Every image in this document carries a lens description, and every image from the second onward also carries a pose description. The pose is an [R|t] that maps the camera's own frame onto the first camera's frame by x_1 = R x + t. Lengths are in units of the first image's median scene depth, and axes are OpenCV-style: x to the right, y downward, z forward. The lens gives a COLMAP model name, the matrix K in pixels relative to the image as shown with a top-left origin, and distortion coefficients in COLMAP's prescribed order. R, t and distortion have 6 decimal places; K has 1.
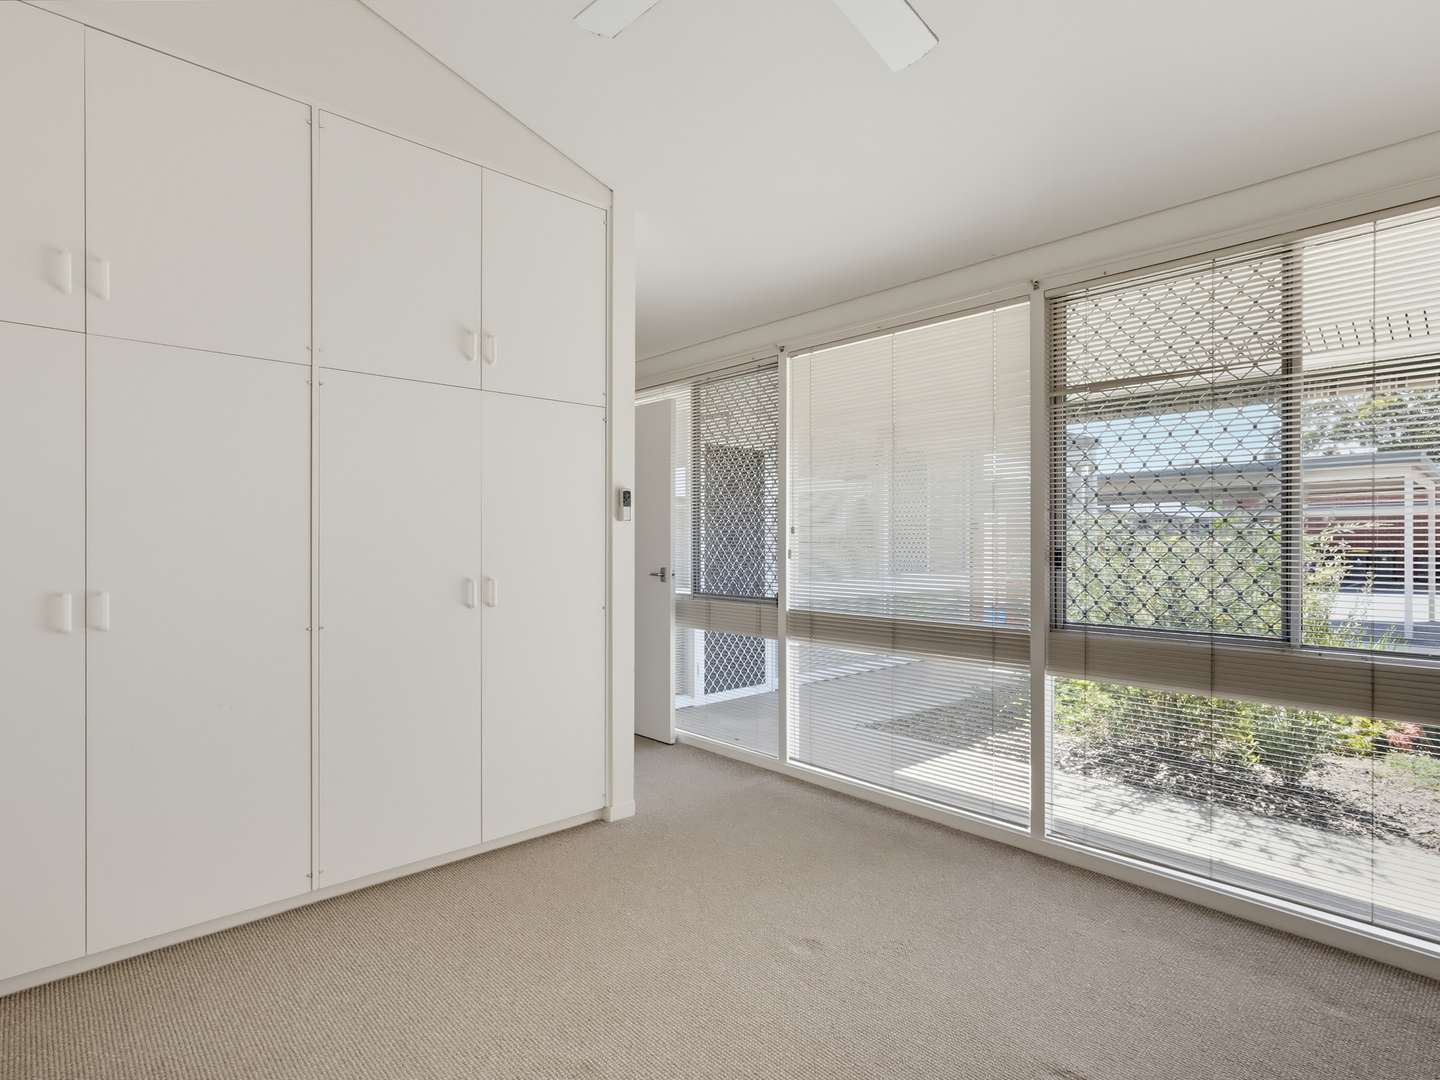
lens RADIAL K [[758.7, 0, 697.9], [0, 758.7, 546.5], [0, 0, 1]] dist [-0.013142, 0.009697]
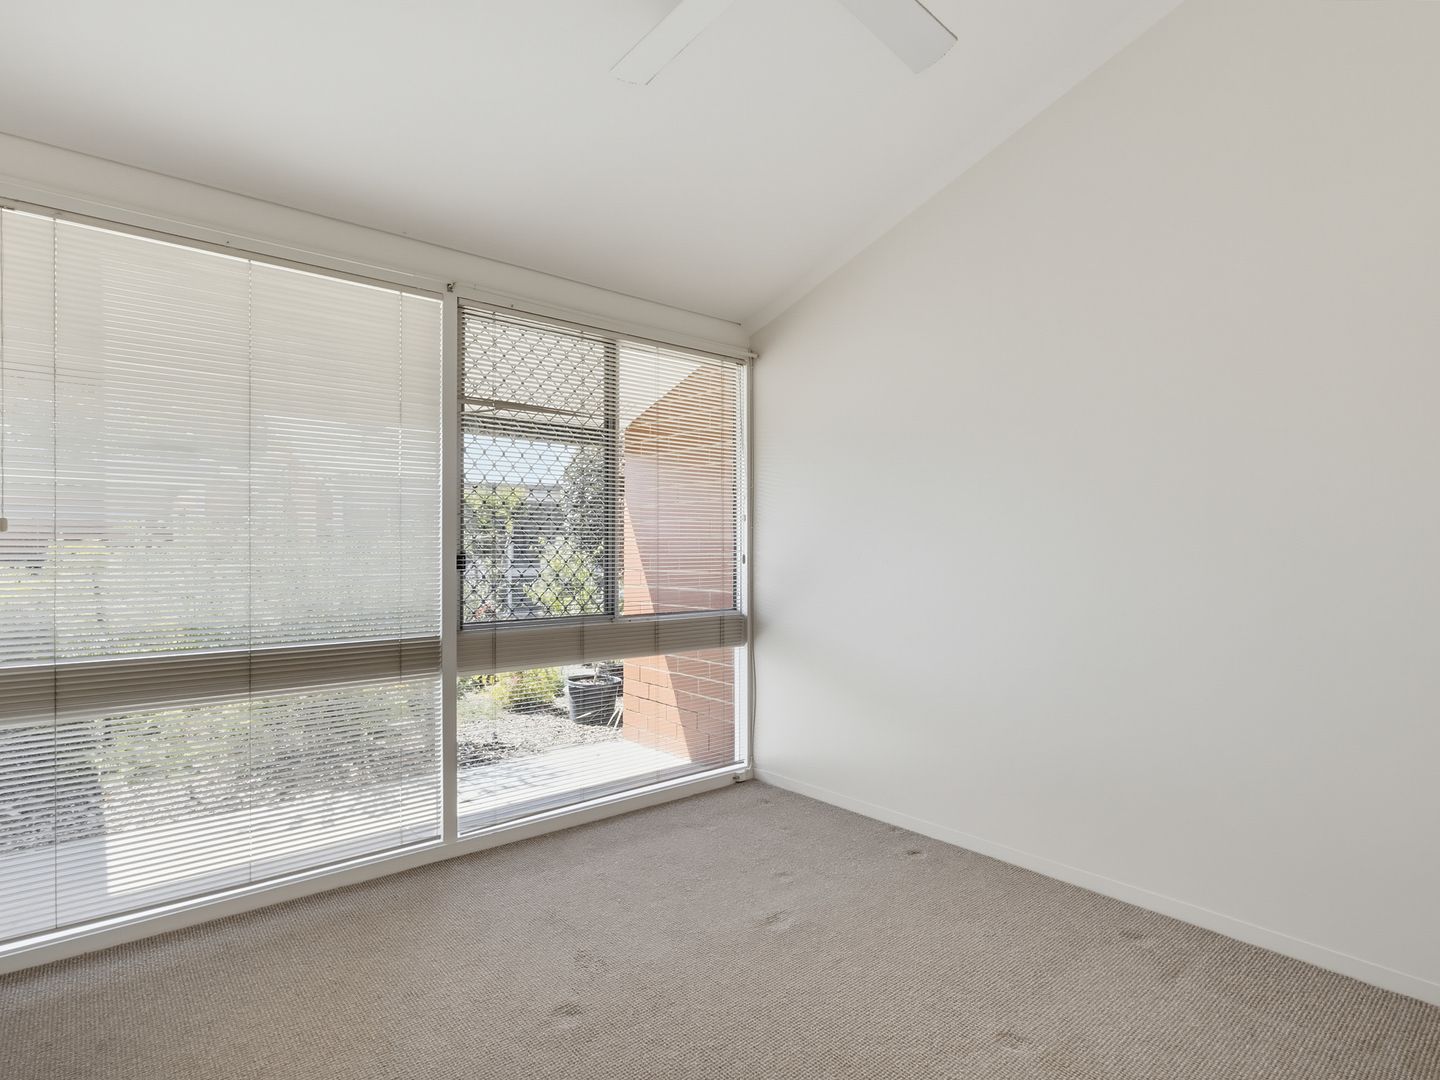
lens RADIAL K [[774.0, 0, 722.0], [0, 774.0, 547.5], [0, 0, 1]] dist [-0.000782, 0.000114]
pose [[0.018513, -0.003796, 0.999821, -0.579060], [0.003715, 0.999986, 0.003727, -0.006326], [-0.999822, 0.003645, 0.018527, 0.640206]]
